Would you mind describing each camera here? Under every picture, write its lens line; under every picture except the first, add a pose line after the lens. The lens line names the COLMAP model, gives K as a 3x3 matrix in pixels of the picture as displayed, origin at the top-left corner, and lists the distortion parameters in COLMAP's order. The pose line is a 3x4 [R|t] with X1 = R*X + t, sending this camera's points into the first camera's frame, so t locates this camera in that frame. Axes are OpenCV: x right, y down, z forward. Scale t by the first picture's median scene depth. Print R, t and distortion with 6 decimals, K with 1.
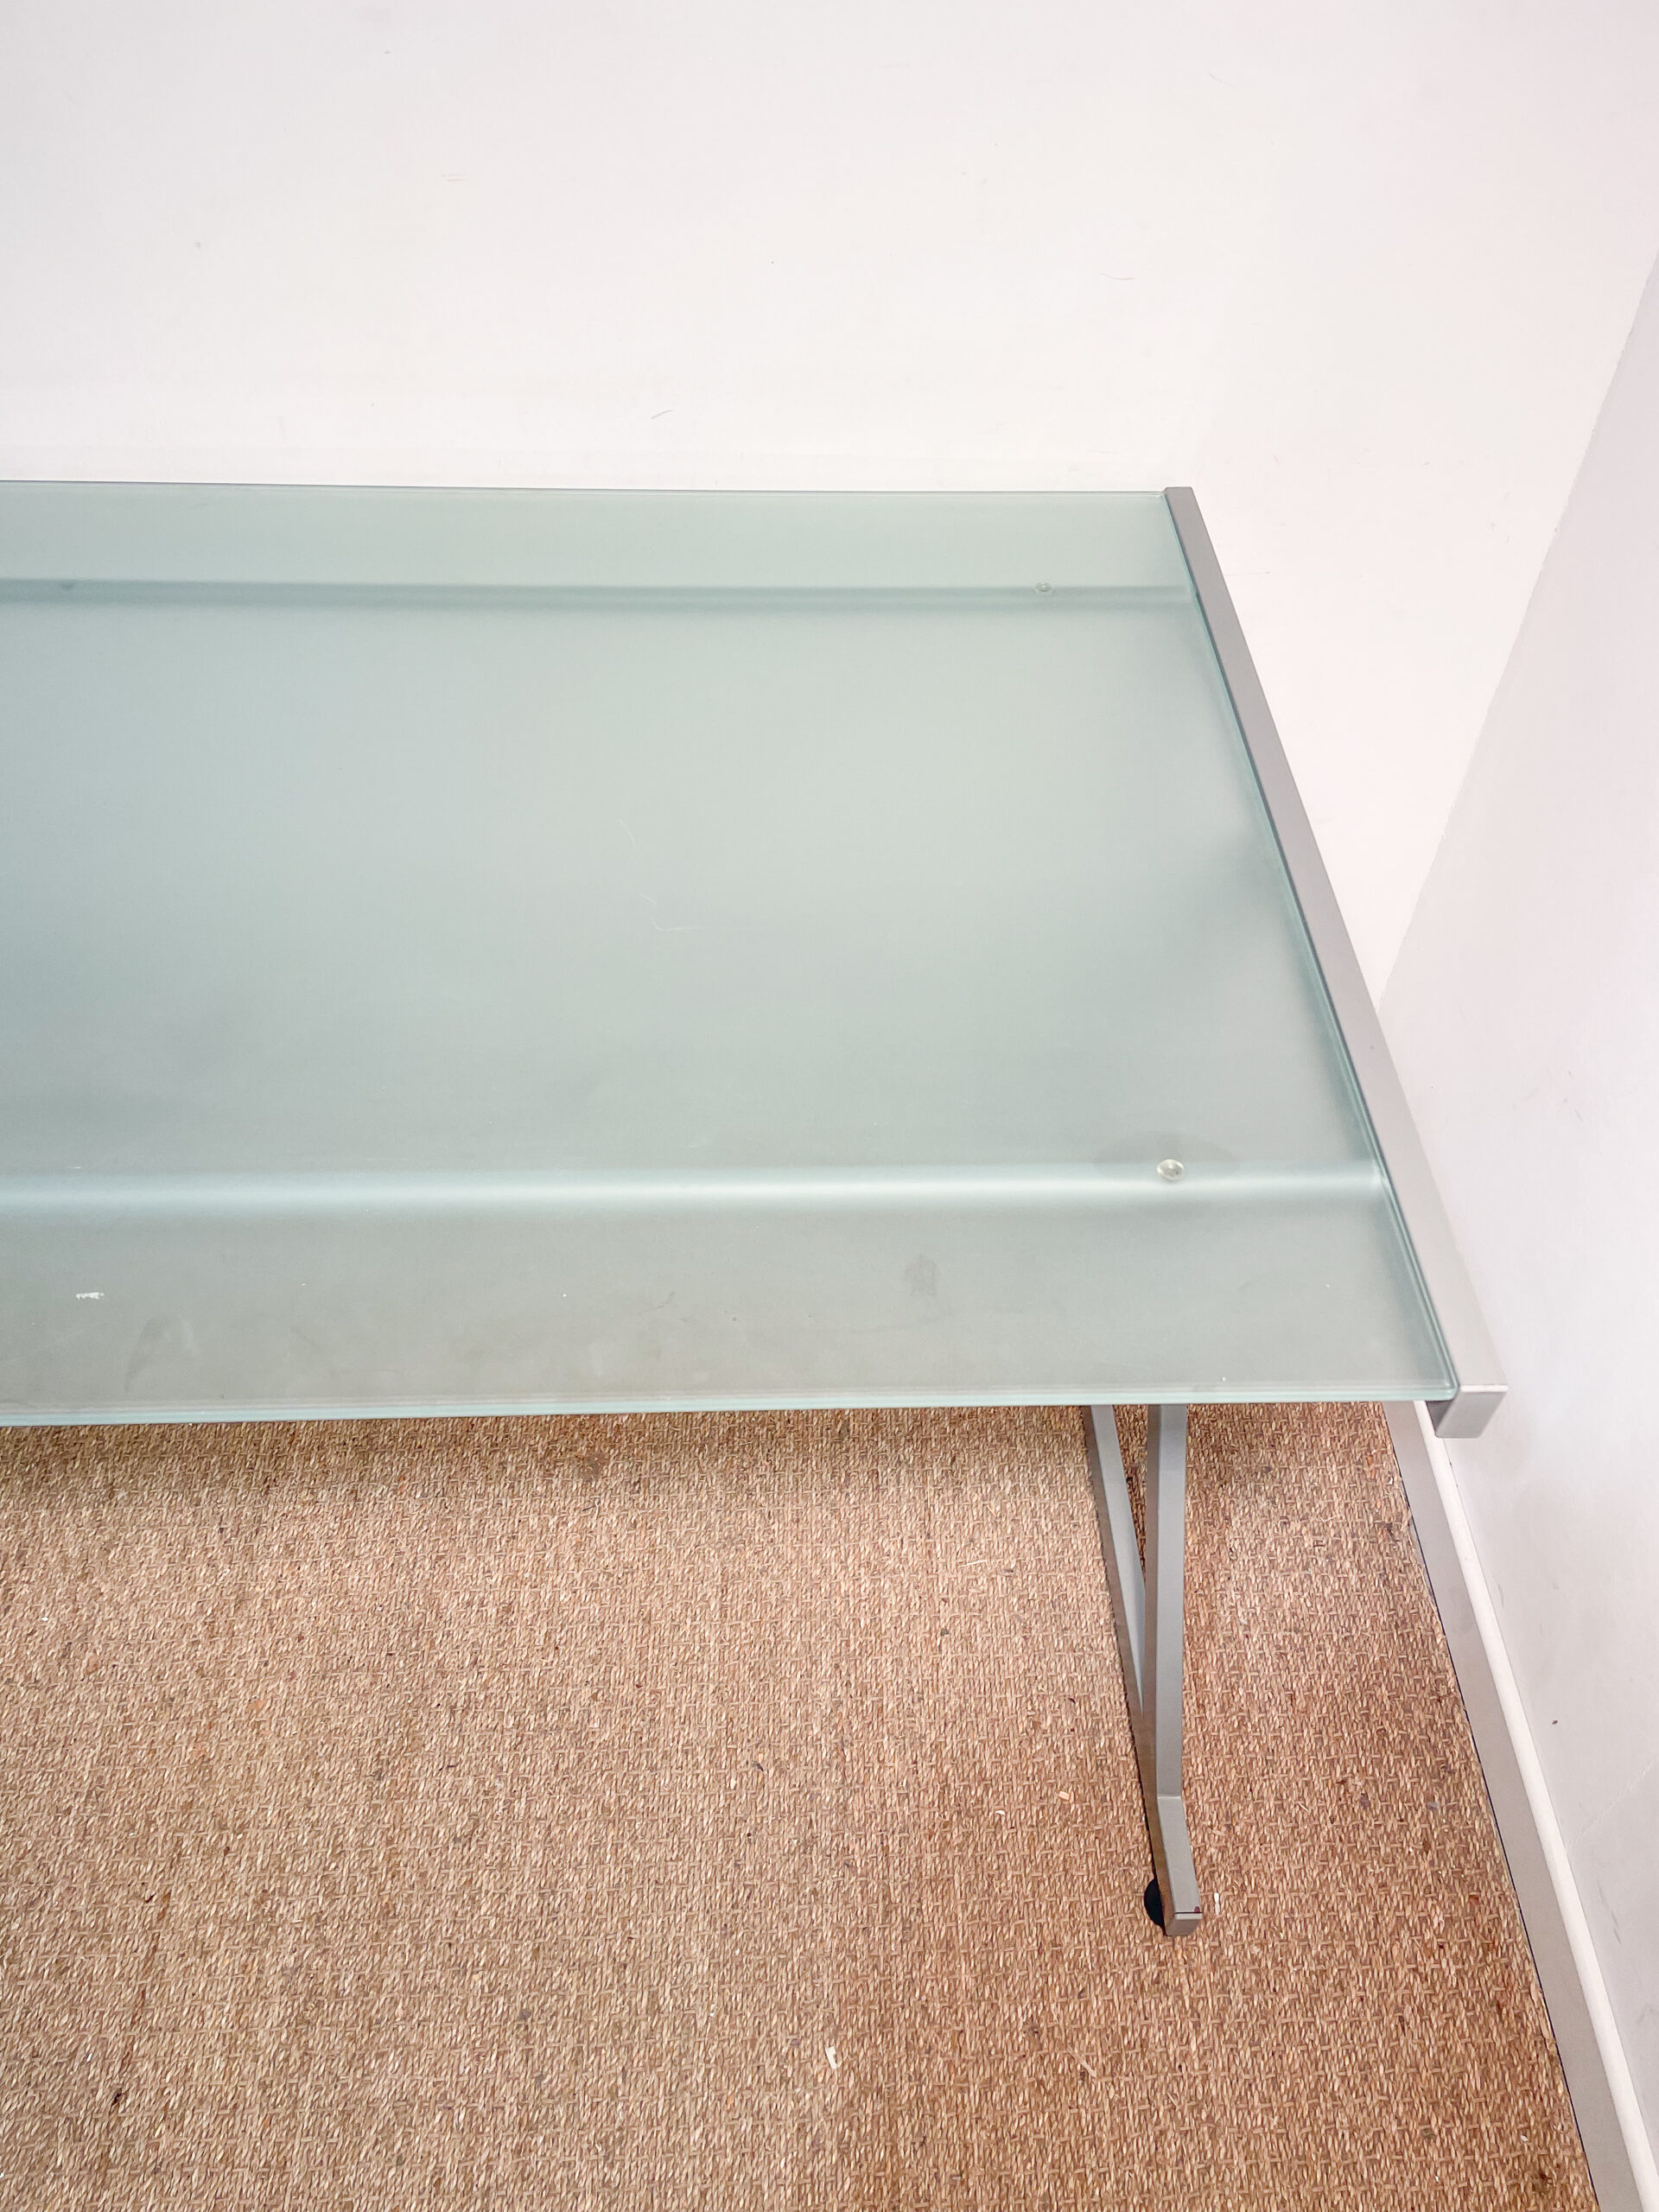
lens RADIAL K [[1840.7, 0, 829.5], [0, 1840.7, 1106.0], [0, 0, 1]] dist [0.084471, -0.106946]
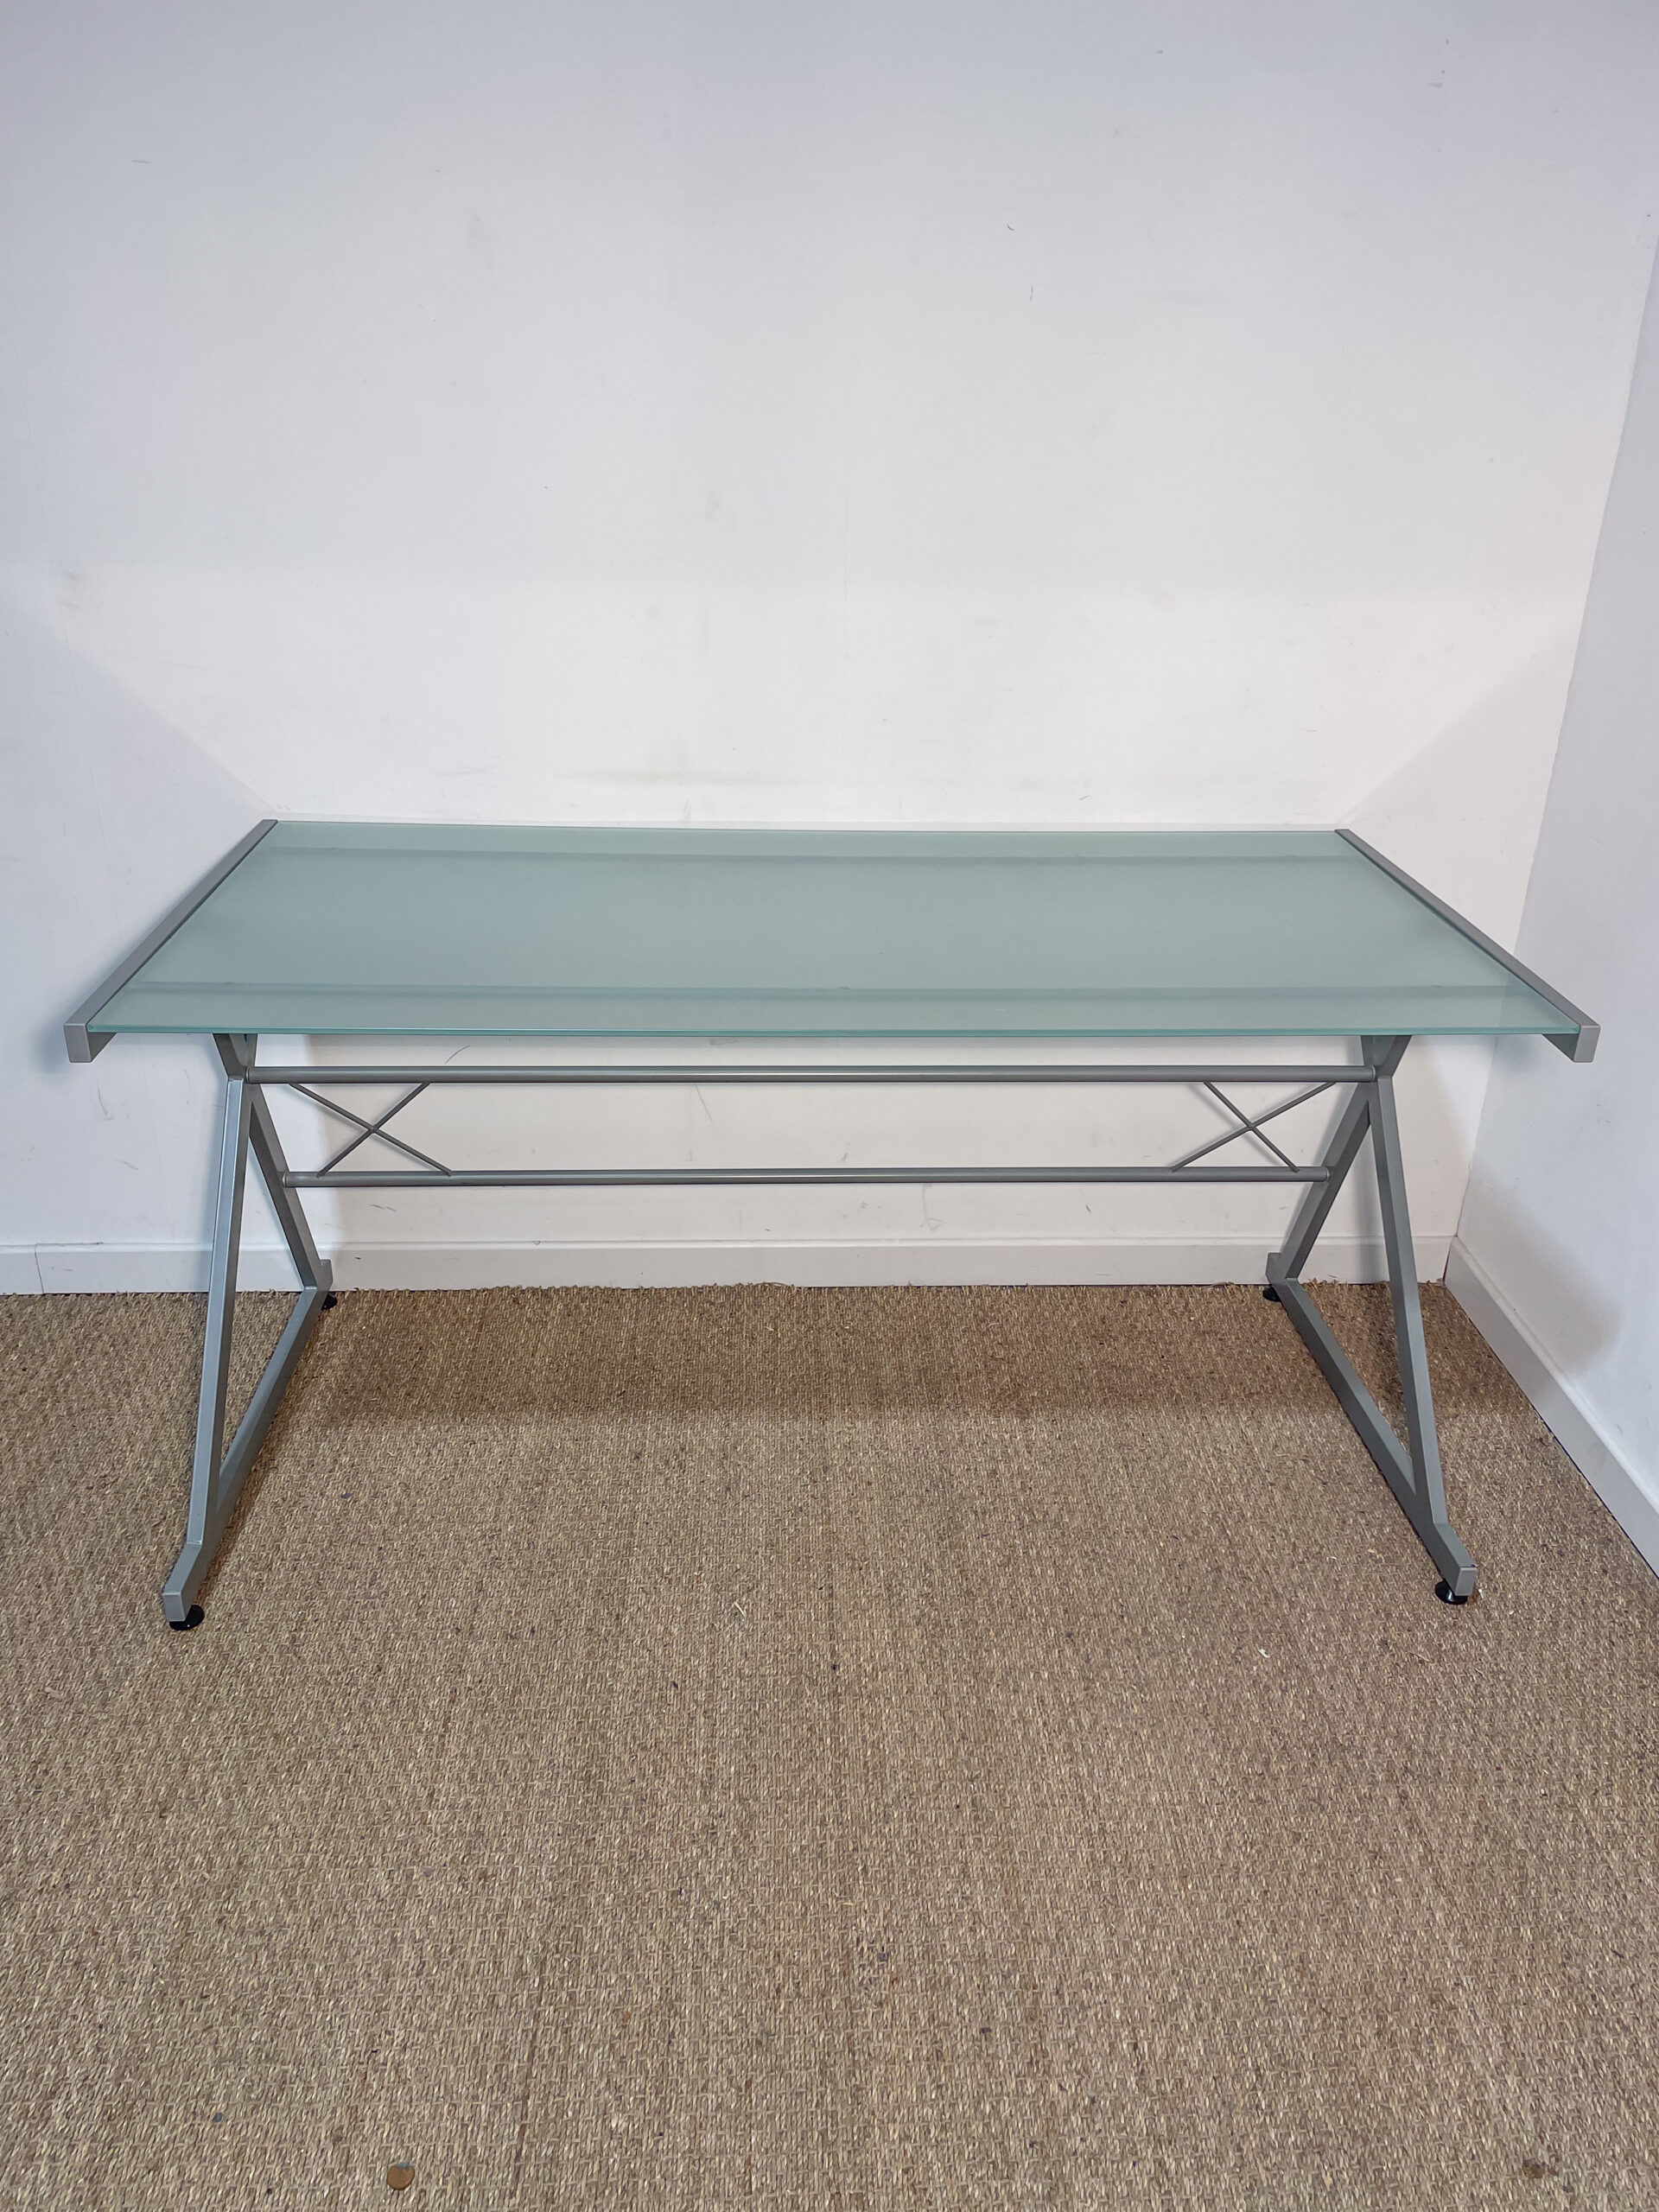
lens RADIAL K [[1840.7, 0, 829.5], [0, 1840.7, 1106.0], [0, 0, 1]] dist [0.084471, -0.106946]
pose [[0.999375, -0.019179, 0.029710, -0.398584], [0.029150, 0.922421, -0.385084, 0.659461], [-0.020020, 0.385709, 0.922403, -0.631821]]
